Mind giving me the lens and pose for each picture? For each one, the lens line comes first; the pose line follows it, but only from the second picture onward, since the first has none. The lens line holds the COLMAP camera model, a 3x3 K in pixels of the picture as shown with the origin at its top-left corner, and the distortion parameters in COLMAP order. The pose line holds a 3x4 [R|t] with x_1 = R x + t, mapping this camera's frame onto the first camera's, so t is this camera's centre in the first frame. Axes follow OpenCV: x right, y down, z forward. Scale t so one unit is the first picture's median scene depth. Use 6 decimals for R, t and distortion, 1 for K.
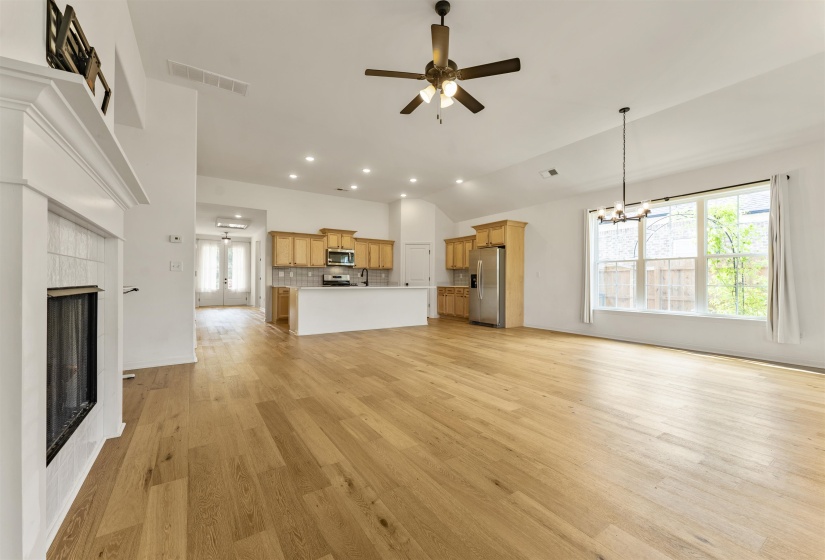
lens RADIAL K [[340.0, 0, 411.3], [0, 340.0, 282.5], [0, 0, 1]] dist [0.003205, -0.000678]
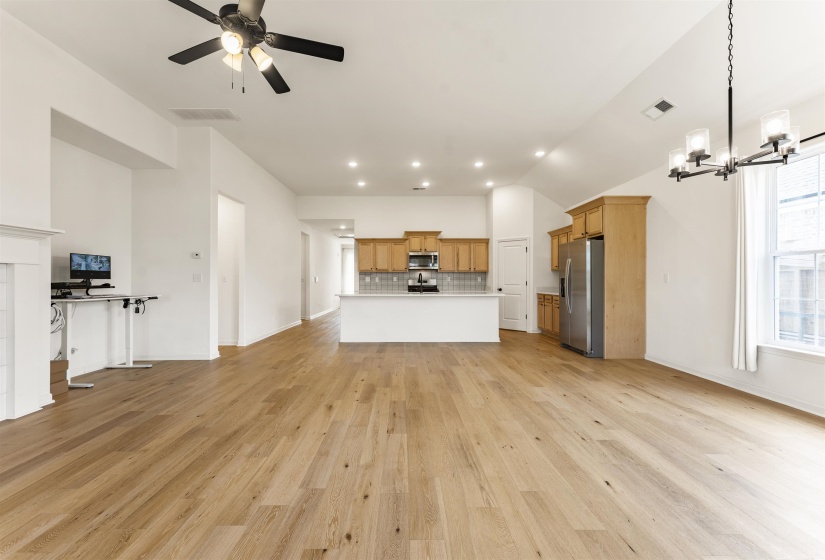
lens RADIAL K [[340.0, 0, 410.6], [0, 340.0, 282.4], [0, 0, 1]] dist [0.003205, -0.000678]
pose [[0.833035, -0.001638, -0.553218, 0.294924], [0.002133, 0.999998, 0.000251, -0.015021], [0.553216, -0.001389, 0.833037, 0.206752]]
